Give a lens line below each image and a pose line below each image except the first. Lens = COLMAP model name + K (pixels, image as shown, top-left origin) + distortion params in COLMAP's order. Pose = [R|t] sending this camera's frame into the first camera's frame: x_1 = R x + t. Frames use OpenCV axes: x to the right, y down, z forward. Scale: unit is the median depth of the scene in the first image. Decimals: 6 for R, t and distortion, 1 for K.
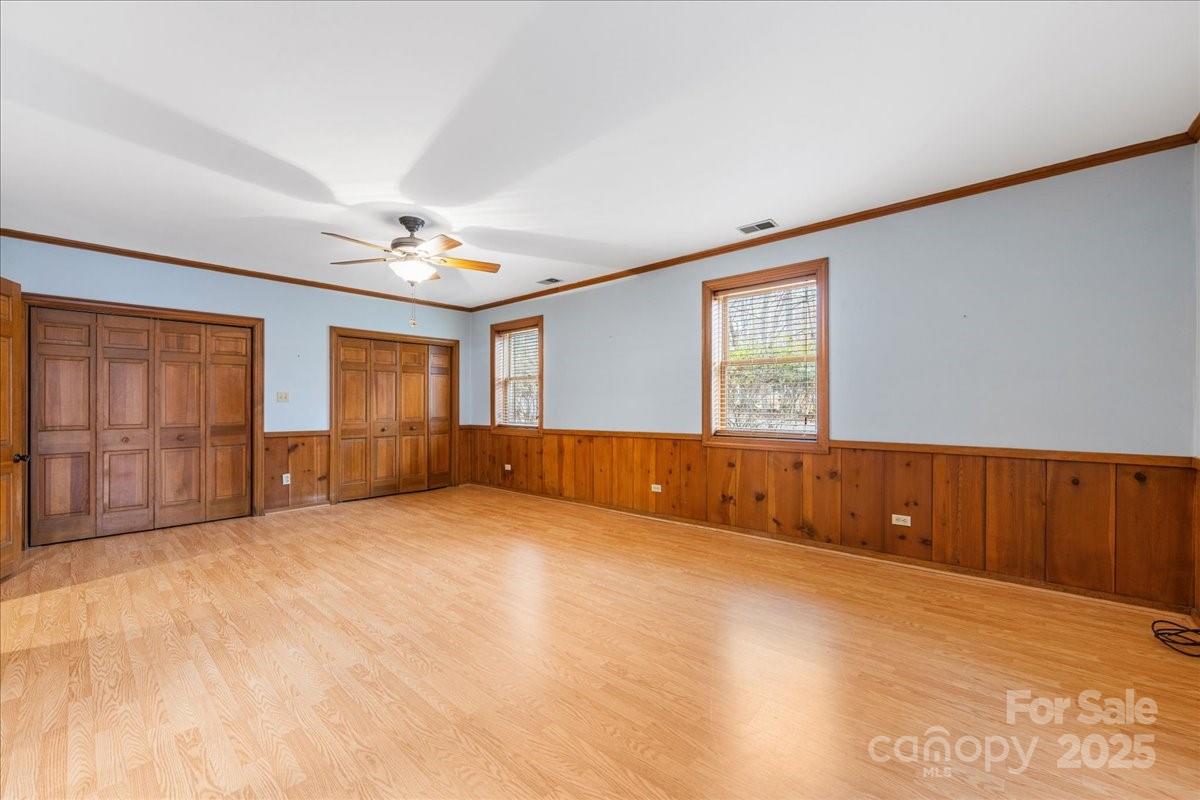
lens RADIAL K [[472.4, 0, 598.8], [0, 472.4, 400.3], [0, 0, 1]] dist [-0.004246, -0.000228]
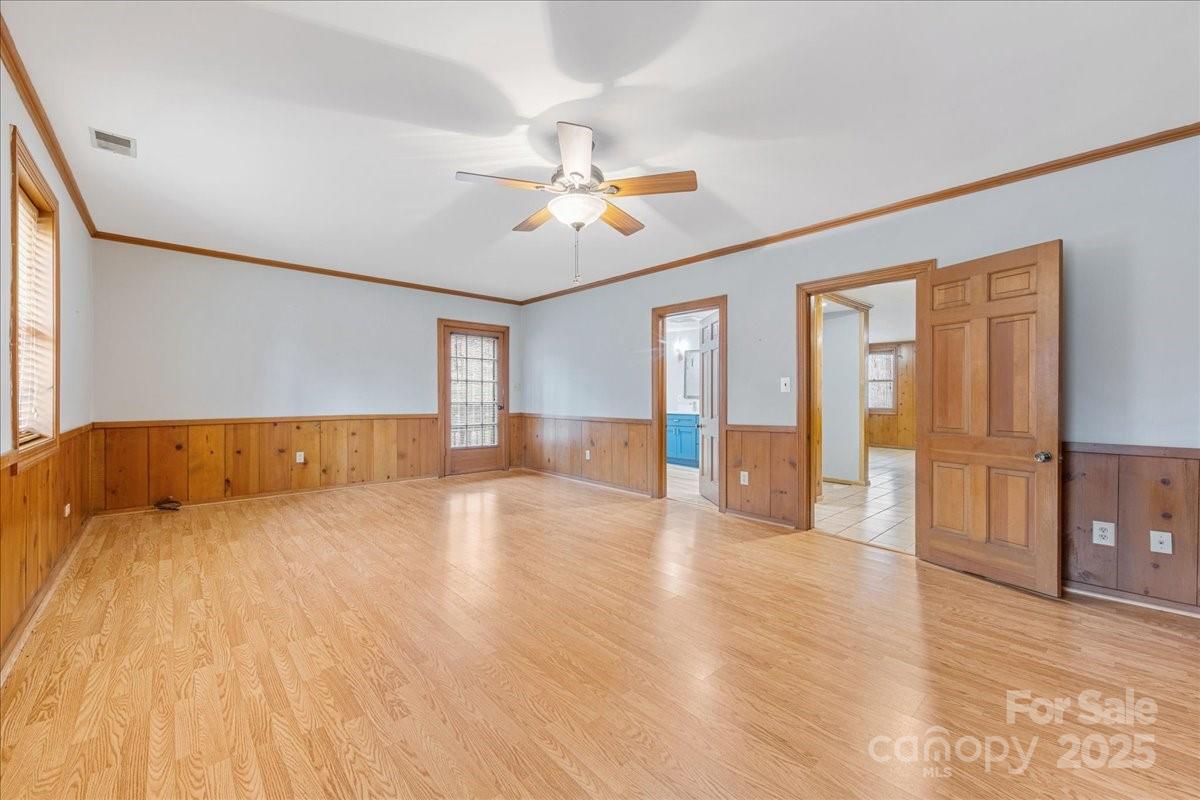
lens RADIAL K [[472.4, 0, 598.8], [0, 472.4, 400.3], [0, 0, 1]] dist [-0.004246, -0.000228]
pose [[-0.994761, -0.002833, 0.102188, -0.512872], [-0.002688, 0.999995, 0.001550, 0.024106], [-0.102192, 0.001267, -0.994764, 1.768231]]
